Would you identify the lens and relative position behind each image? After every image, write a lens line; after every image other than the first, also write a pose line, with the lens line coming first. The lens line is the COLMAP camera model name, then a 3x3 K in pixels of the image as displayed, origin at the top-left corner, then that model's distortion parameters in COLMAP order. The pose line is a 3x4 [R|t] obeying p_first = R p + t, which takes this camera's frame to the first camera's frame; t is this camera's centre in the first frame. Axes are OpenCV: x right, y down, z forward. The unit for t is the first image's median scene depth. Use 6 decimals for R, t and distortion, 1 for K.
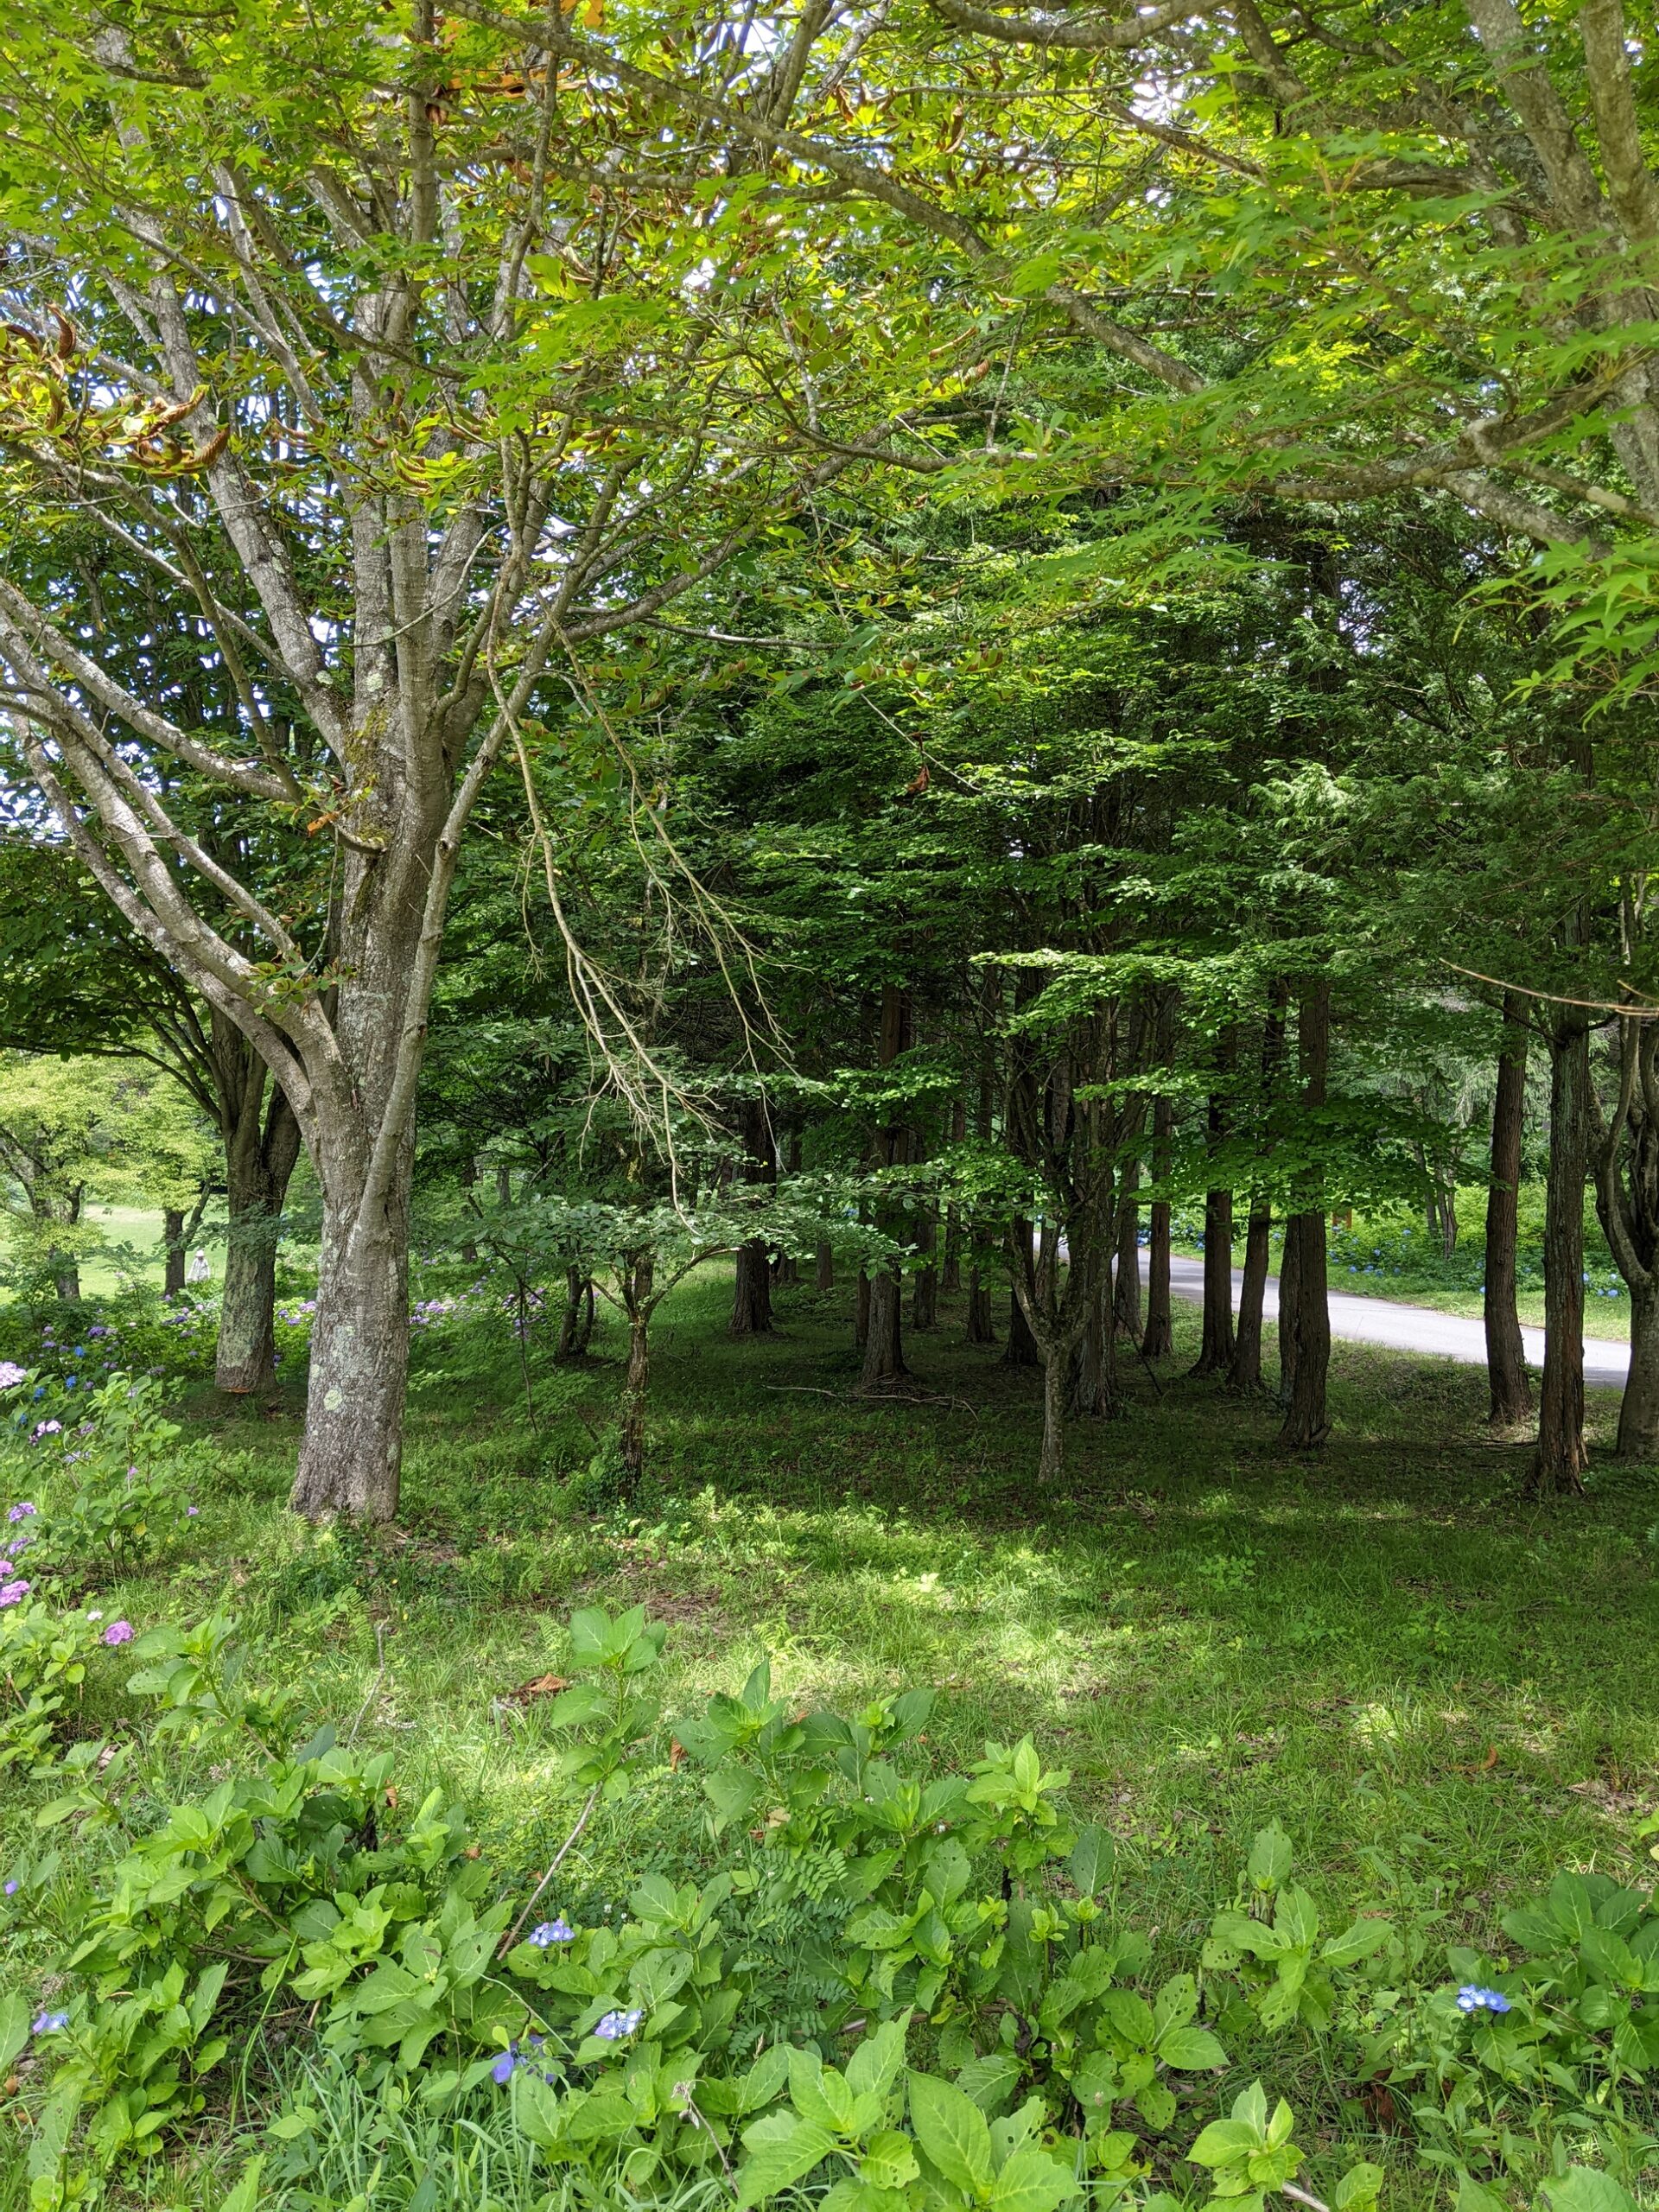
lens RADIAL K [[1741.0, 0, 829.5], [0, 1741.0, 1106.0], [0, 0, 1]] dist [0.095666, -0.198650]
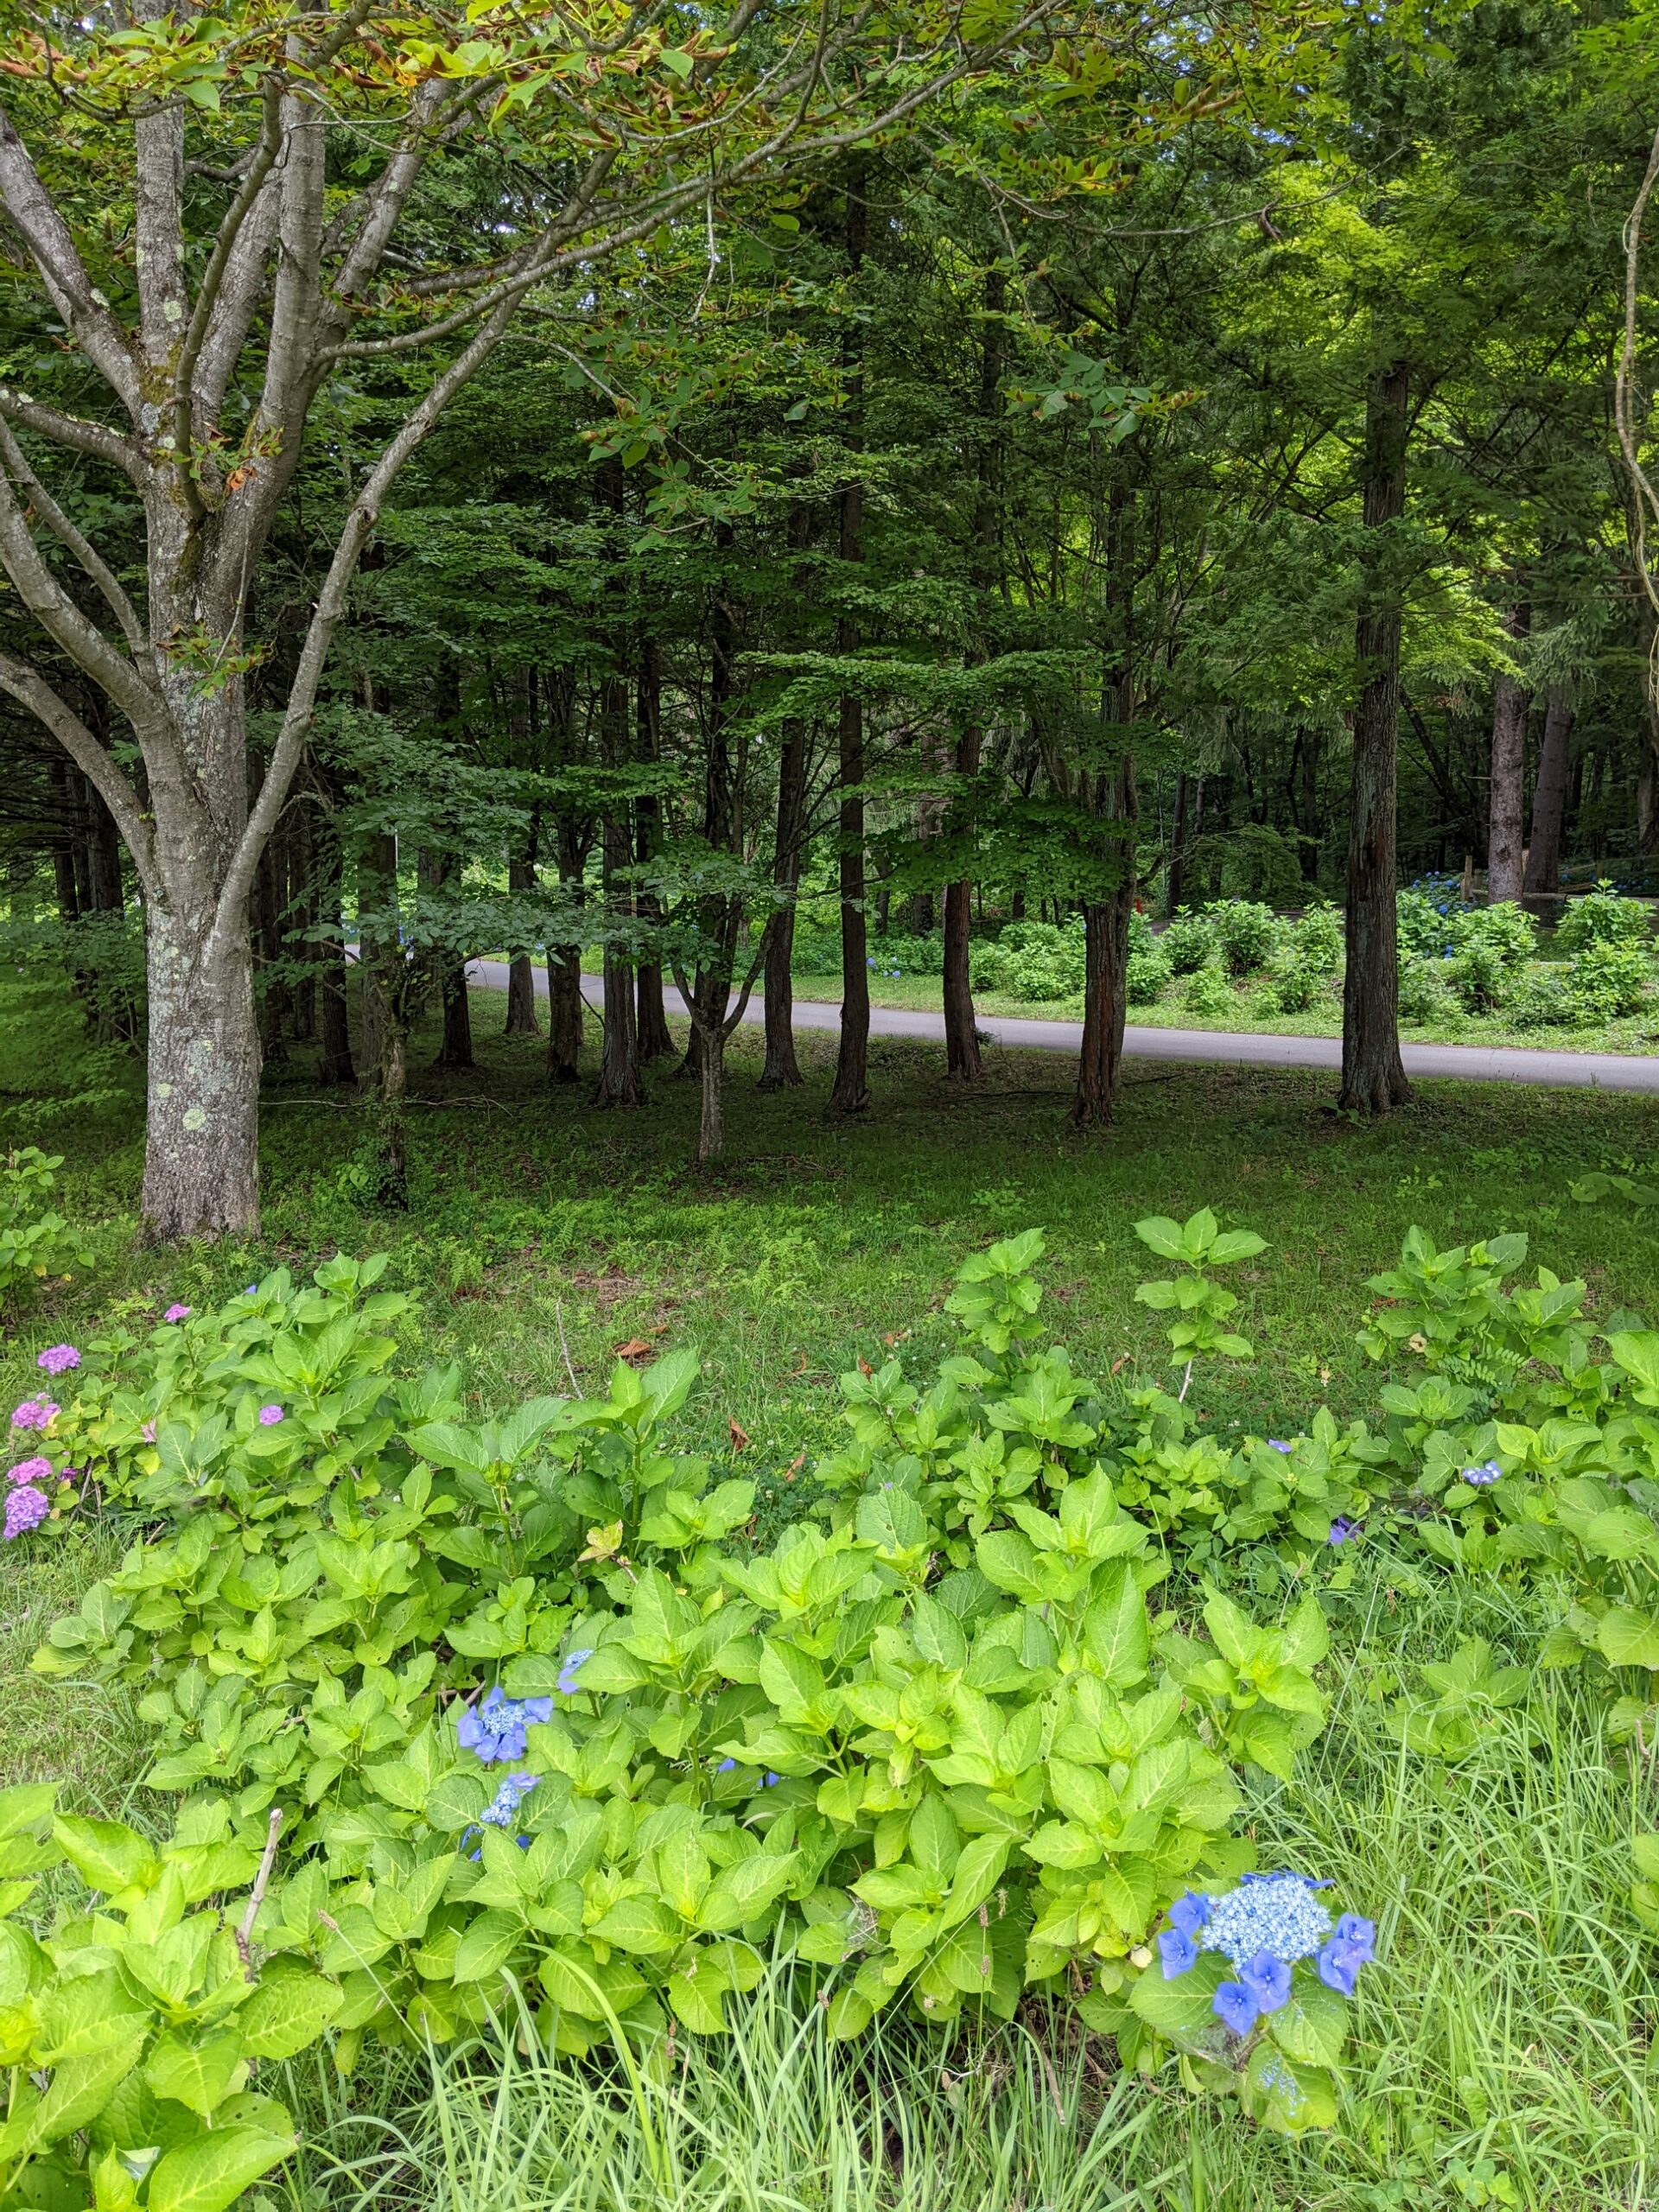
lens RADIAL K [[1741.0, 0, 829.5], [0, 1741.0, 1106.0], [0, 0, 1]] dist [0.095666, -0.198650]
pose [[0.897651, -0.074593, 0.434349, -0.383790], [-0.000030, 0.985561, 0.169318, 0.001450], [-0.440708, -0.152002, 0.884688, 0.020273]]
